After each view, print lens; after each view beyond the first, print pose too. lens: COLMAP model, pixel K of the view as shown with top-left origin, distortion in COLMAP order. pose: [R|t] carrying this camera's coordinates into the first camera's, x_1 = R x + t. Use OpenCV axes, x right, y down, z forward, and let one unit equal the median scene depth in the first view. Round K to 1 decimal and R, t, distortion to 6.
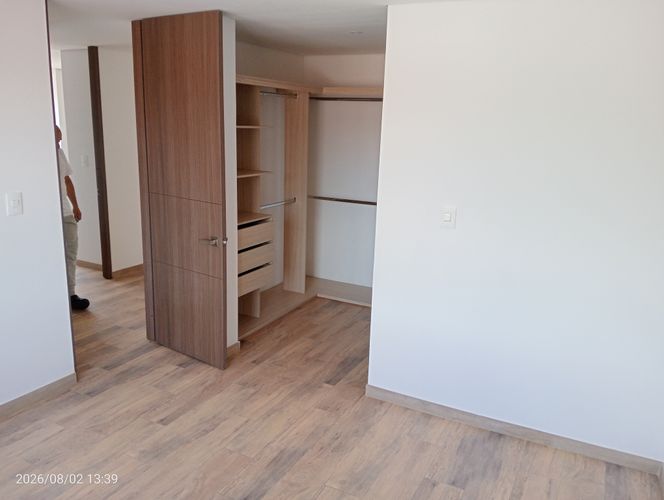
lens RADIAL K [[544.3, 0, 329.0], [0, 544.3, 250.5], [0, 0, 1]] dist [0.092909, -0.199254]
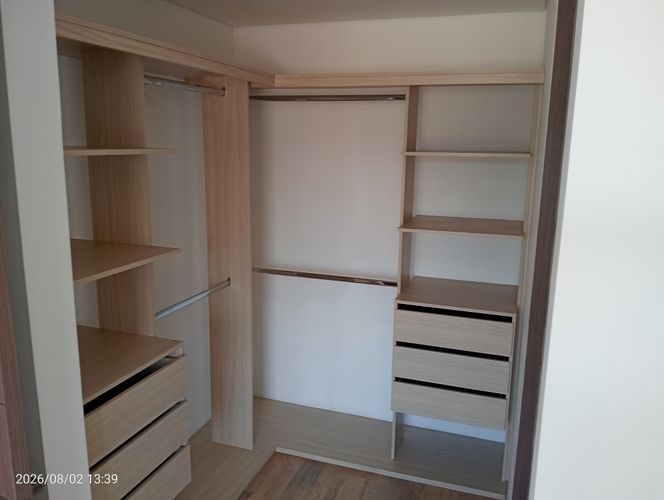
lens RADIAL K [[541.9, 0, 332.0], [0, 541.9, 250.0], [0, 0, 1]] dist [0.057238, -0.113313]
pose [[0.990481, -0.043044, 0.130744, -0.030240], [0.047318, 0.998437, -0.029758, -0.103746], [-0.129259, 0.035661, 0.990969, 0.450877]]
